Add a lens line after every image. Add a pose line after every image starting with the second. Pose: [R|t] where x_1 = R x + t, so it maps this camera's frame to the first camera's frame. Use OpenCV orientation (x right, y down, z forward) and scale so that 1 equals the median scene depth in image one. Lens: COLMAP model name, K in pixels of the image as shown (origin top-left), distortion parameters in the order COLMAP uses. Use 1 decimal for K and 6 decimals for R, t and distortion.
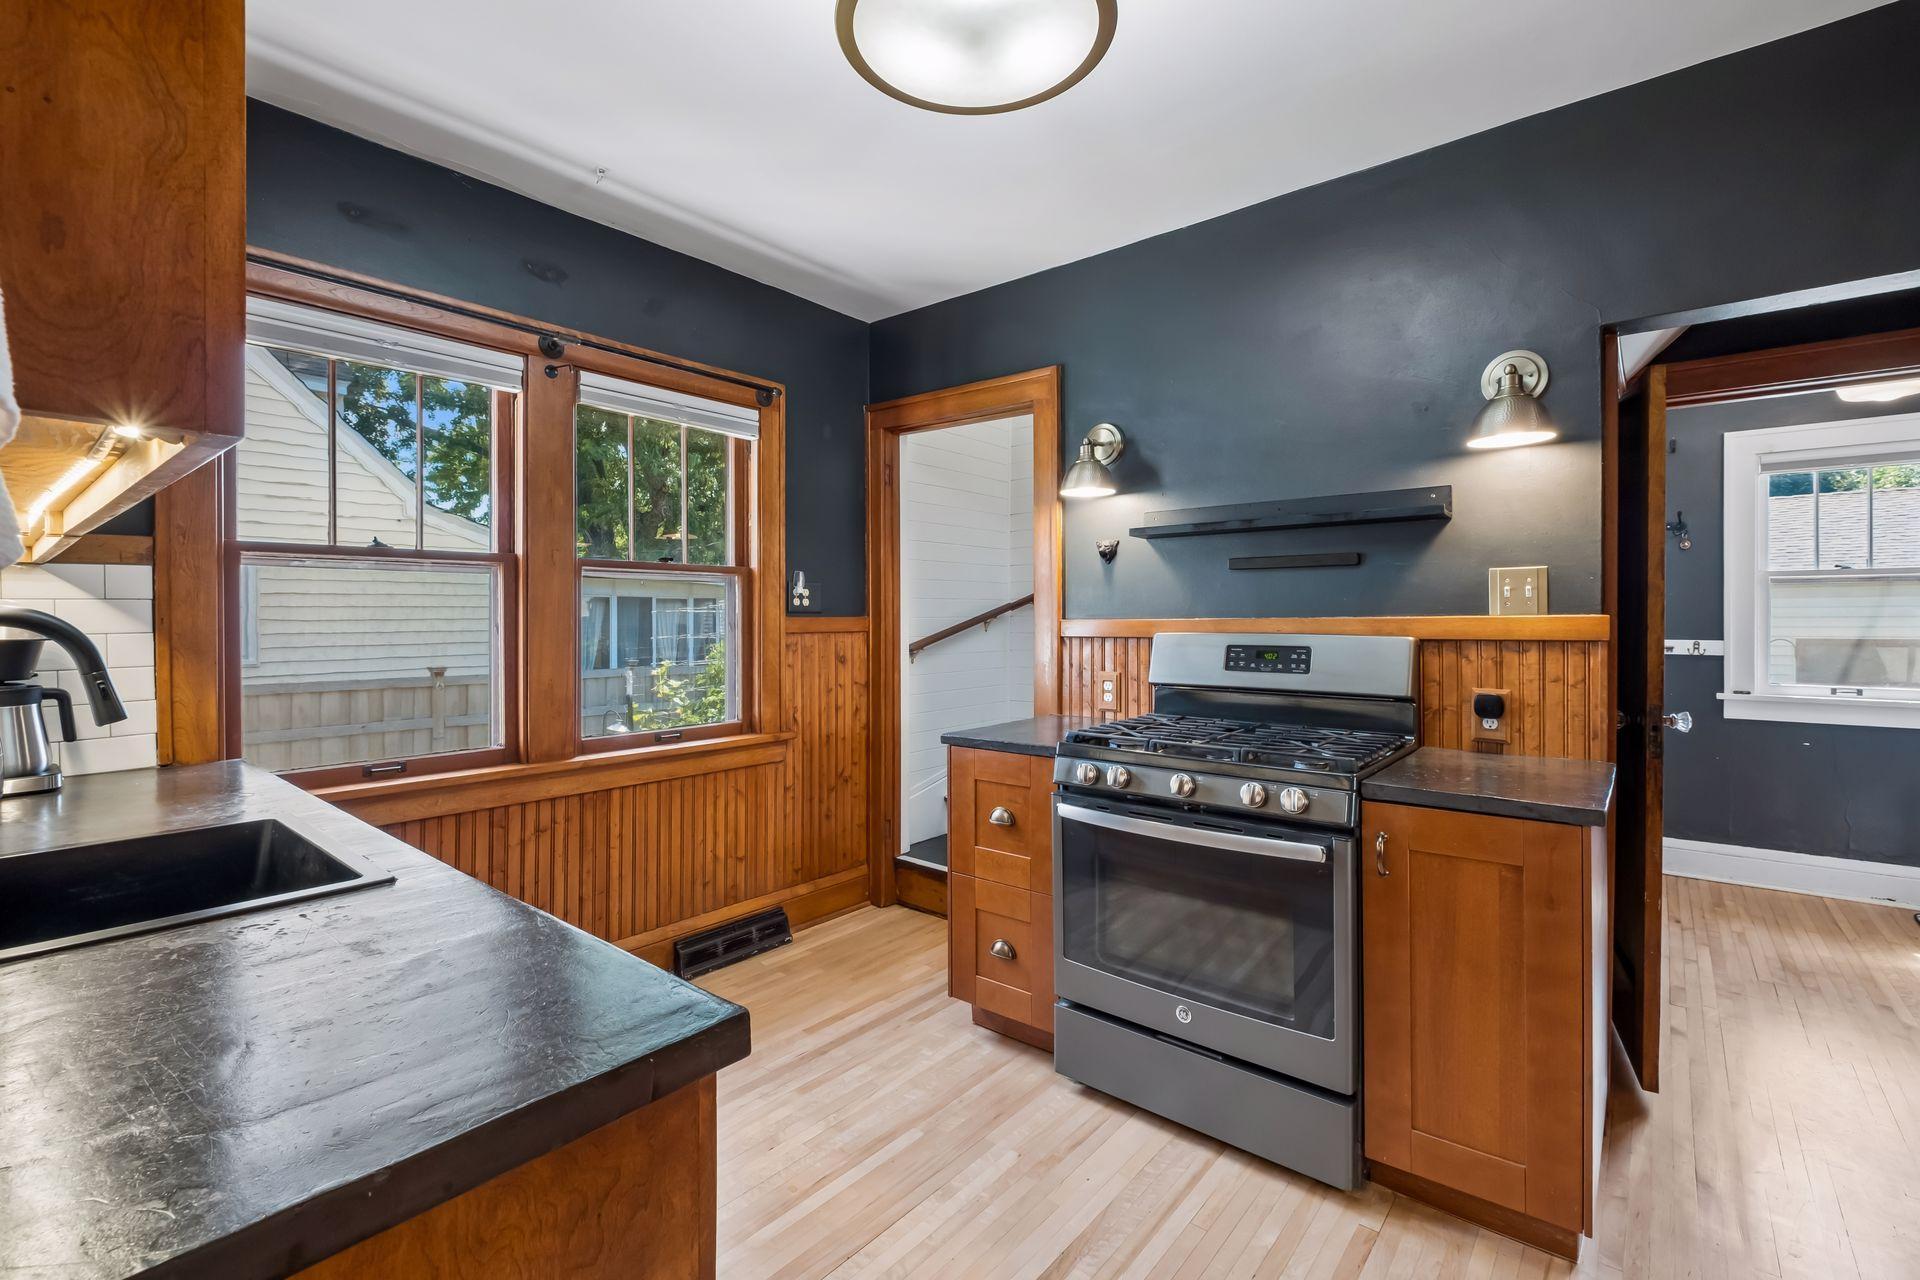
lens RADIAL K [[843.0, 0, 964.1], [0, 843.0, 621.5], [0, 0, 1]] dist [0.001787, -0.001152]
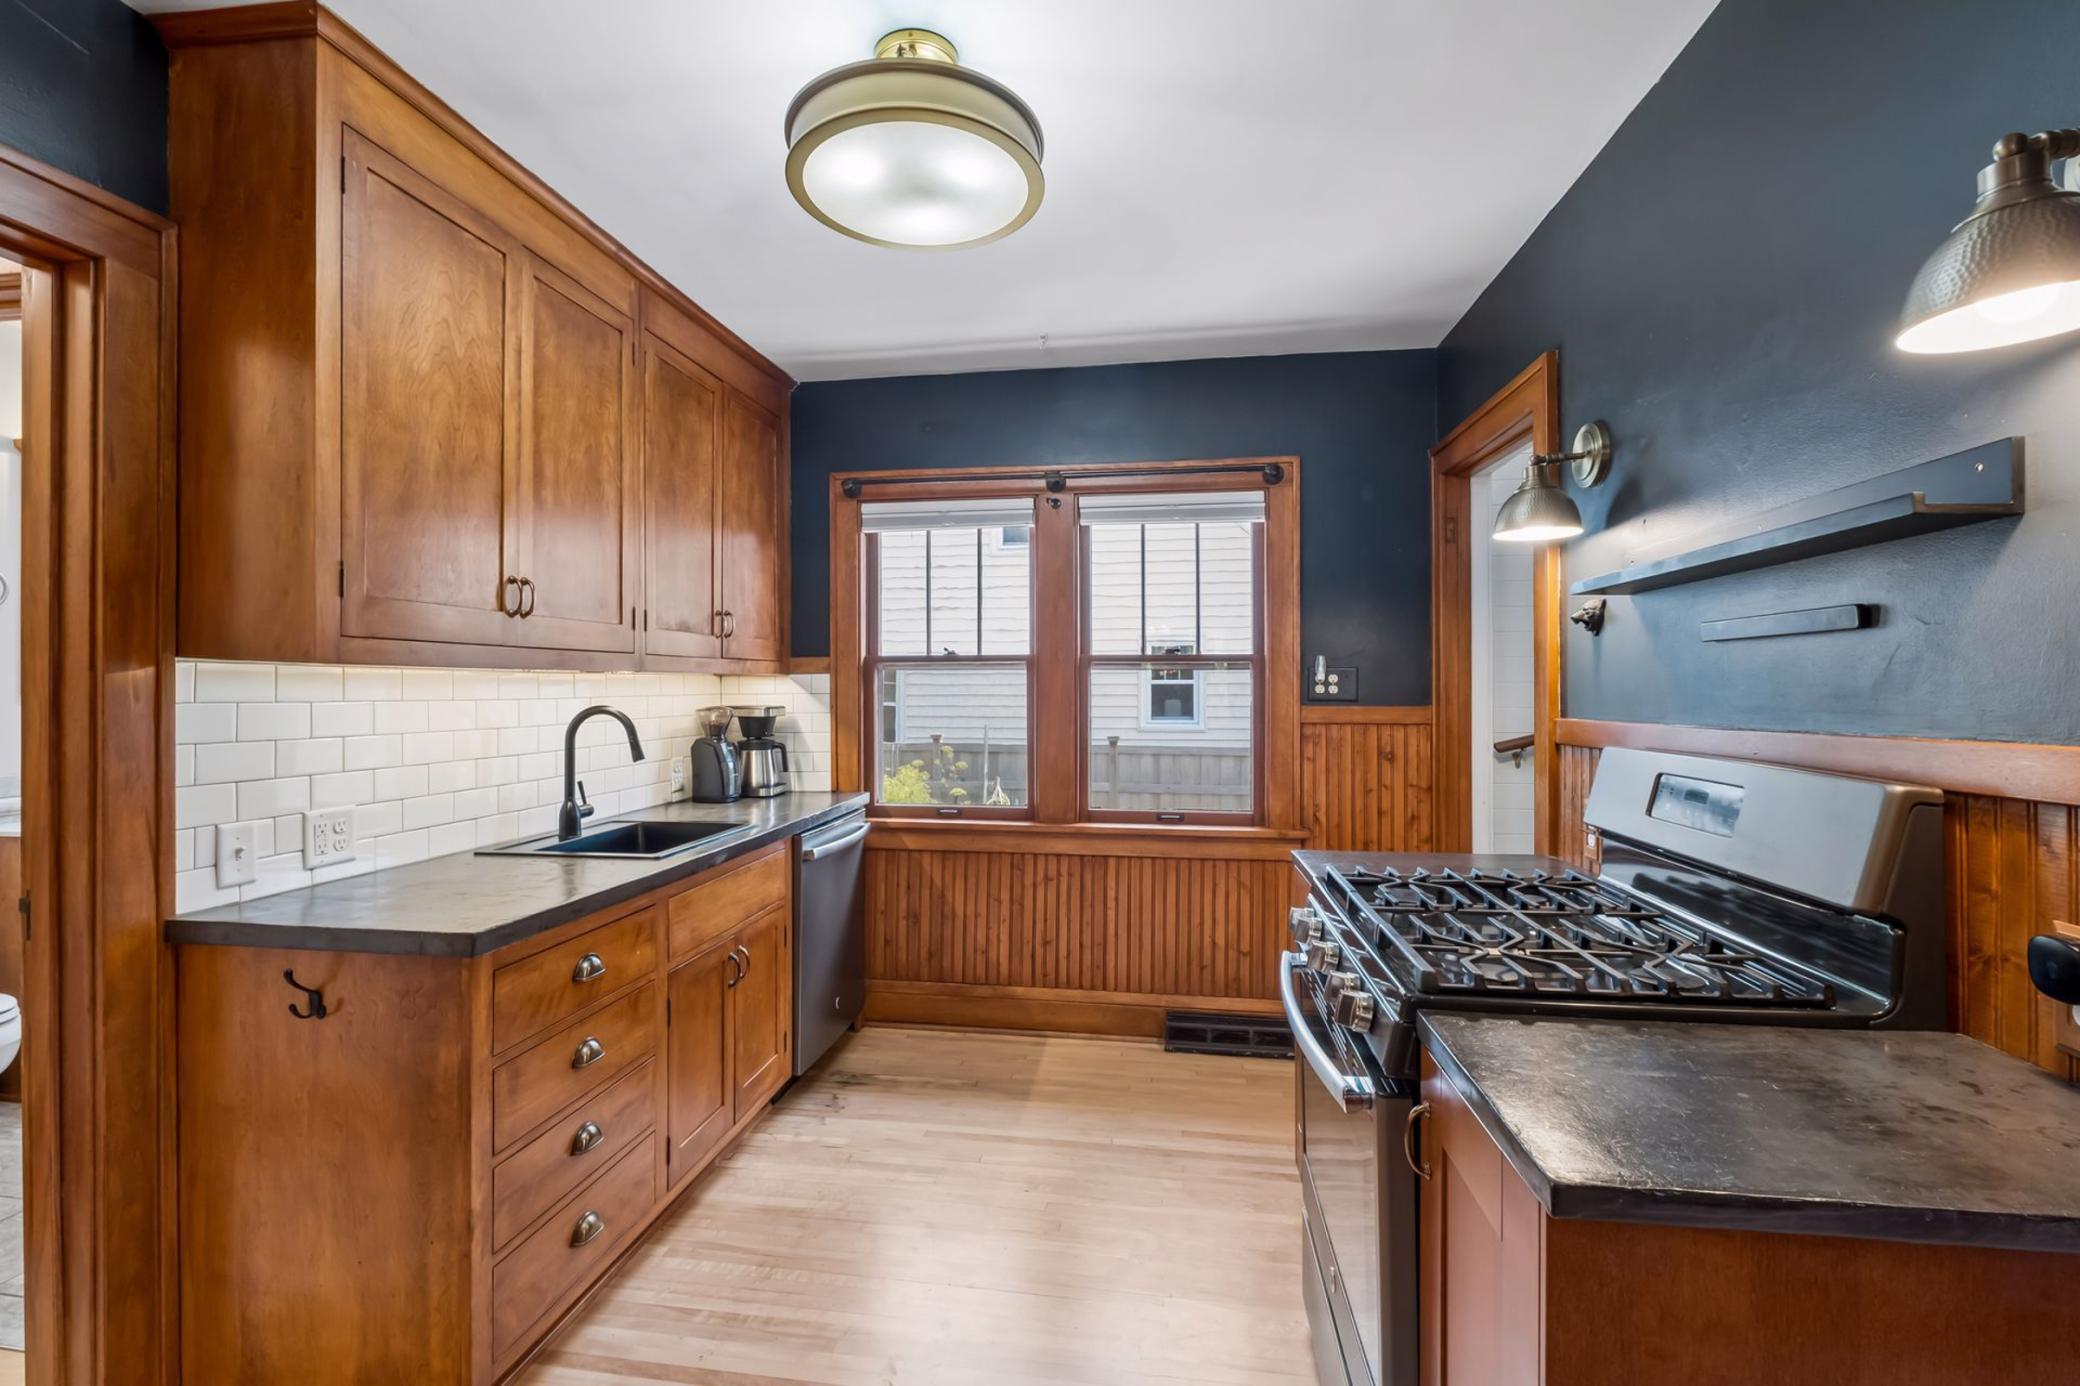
lens RADIAL K [[913.3, 0, 1036.9], [0, 913.3, 685.9], [0, 0, 1]] dist [0.001787, -0.001152]
pose [[0.516536, -0.001422, -0.856265, 0.546458], [-0.005471, 0.999973, -0.004961, -0.022942], [0.856248, 0.007247, 0.516514, 0.259044]]
